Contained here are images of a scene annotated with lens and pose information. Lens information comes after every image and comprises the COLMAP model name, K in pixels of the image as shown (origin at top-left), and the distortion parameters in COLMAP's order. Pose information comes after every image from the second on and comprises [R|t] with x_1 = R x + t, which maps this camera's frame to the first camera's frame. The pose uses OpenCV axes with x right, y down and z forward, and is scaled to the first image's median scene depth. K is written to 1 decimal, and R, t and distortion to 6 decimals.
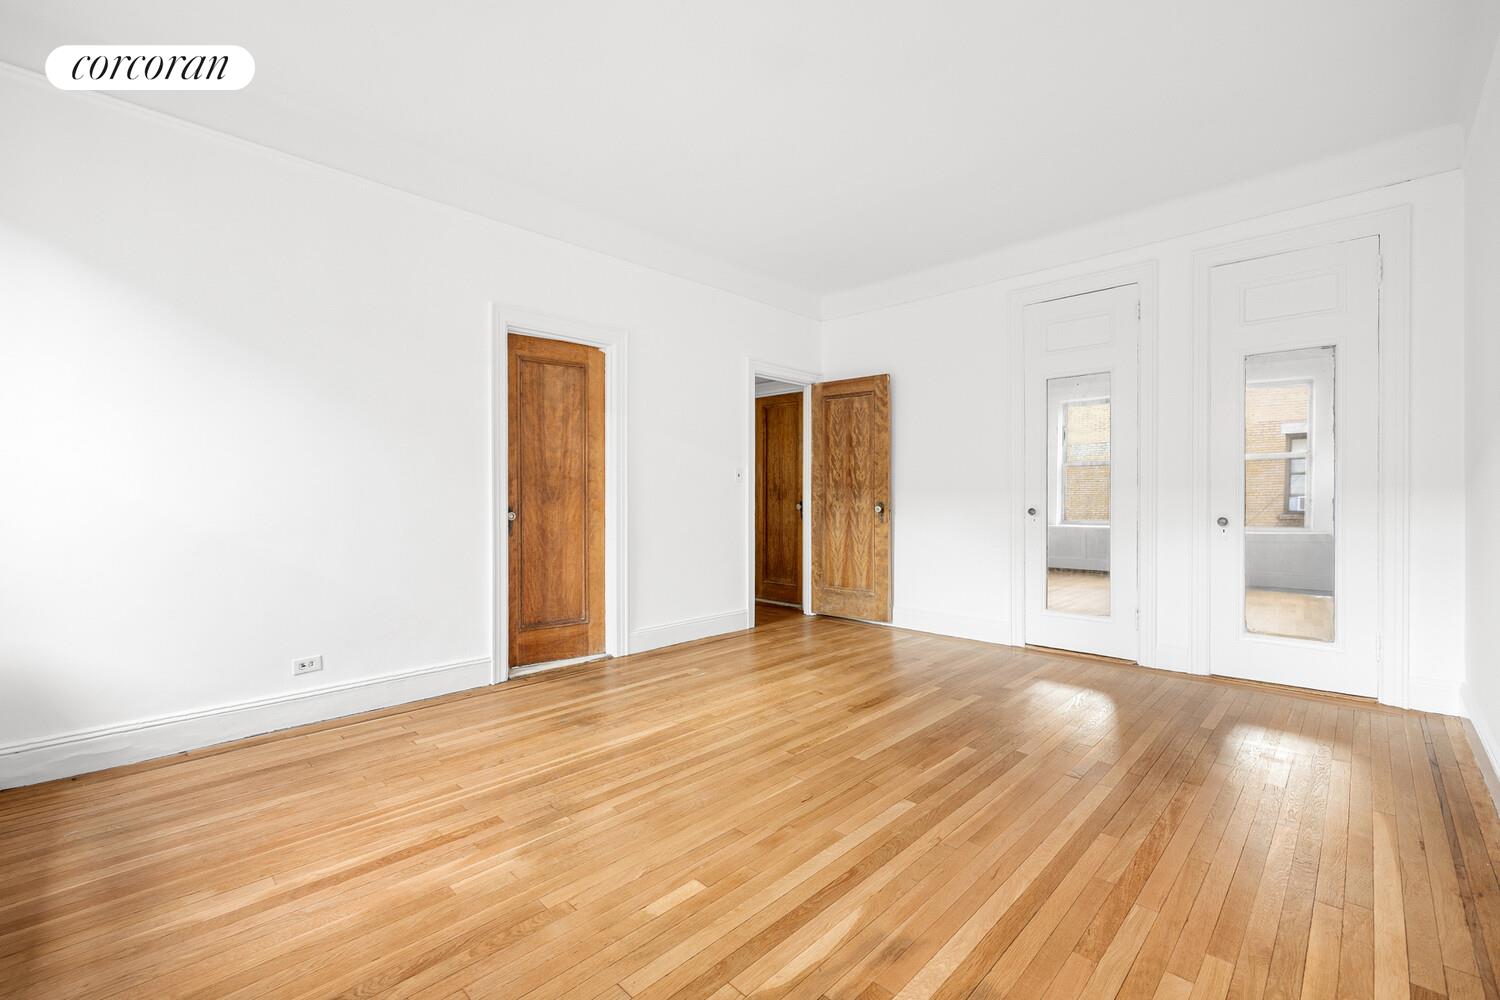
lens RADIAL K [[619.8, 0, 749.1], [0, 619.8, 495.4], [0, 0, 1]] dist [-0.000851, 0.000166]
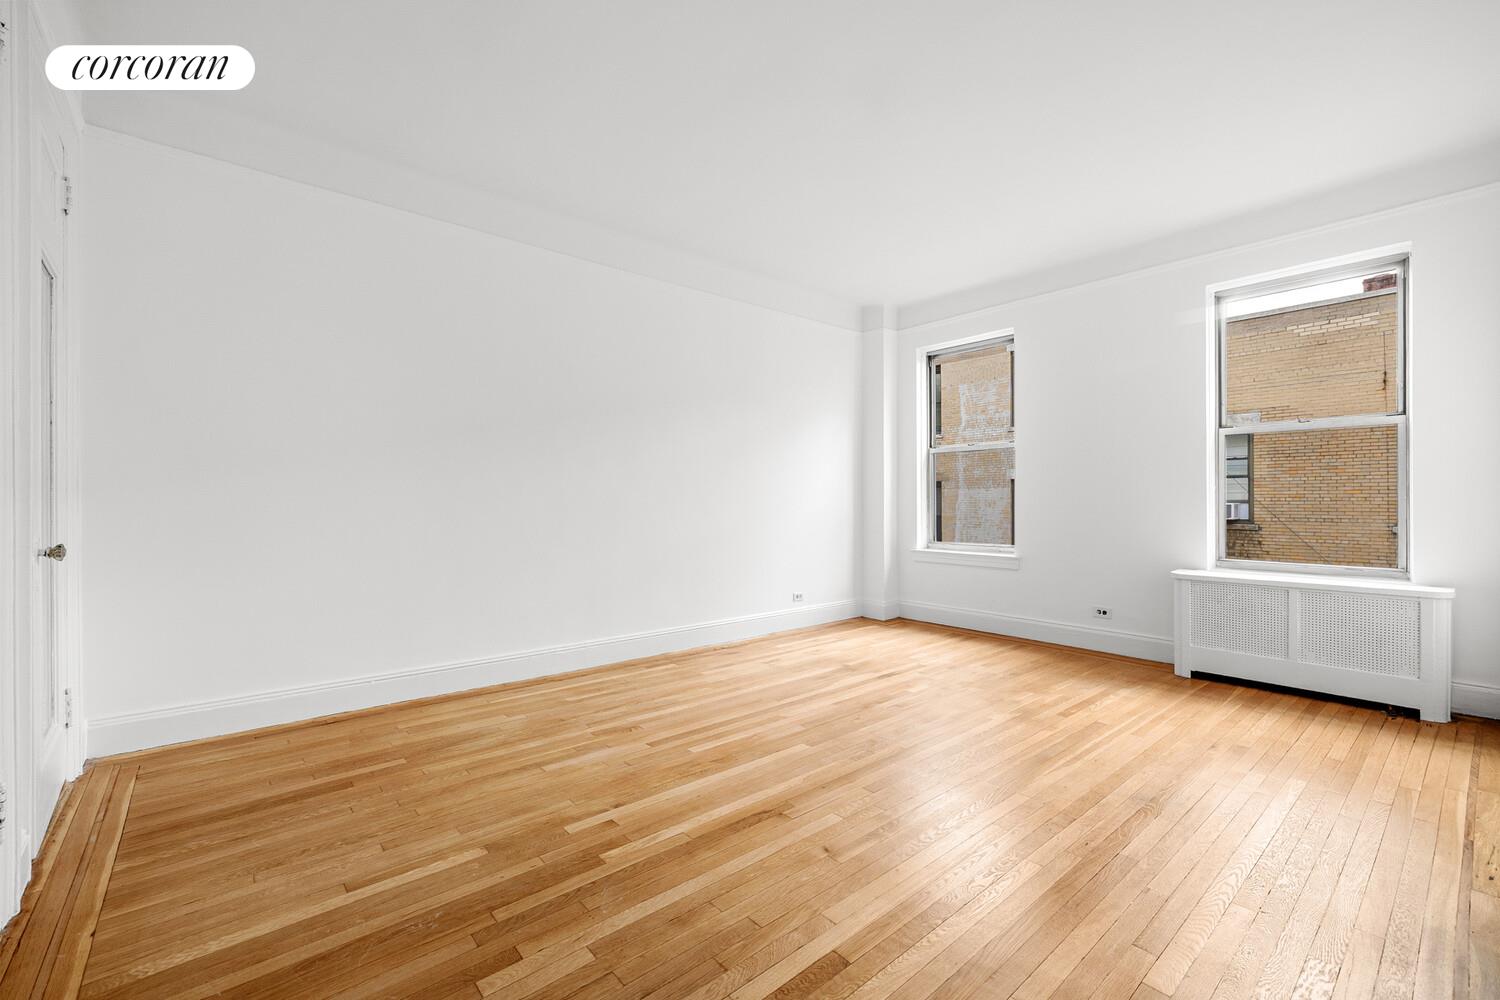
lens RADIAL K [[619.8, 0, 749.1], [0, 619.8, 495.4], [0, 0, 1]] dist [-0.000851, 0.000166]
pose [[-0.996004, -0.003805, 0.089230, 0.203403], [-0.004322, 0.999975, -0.005611, -0.003447], [-0.089206, -0.005974, -0.995995, 2.342895]]
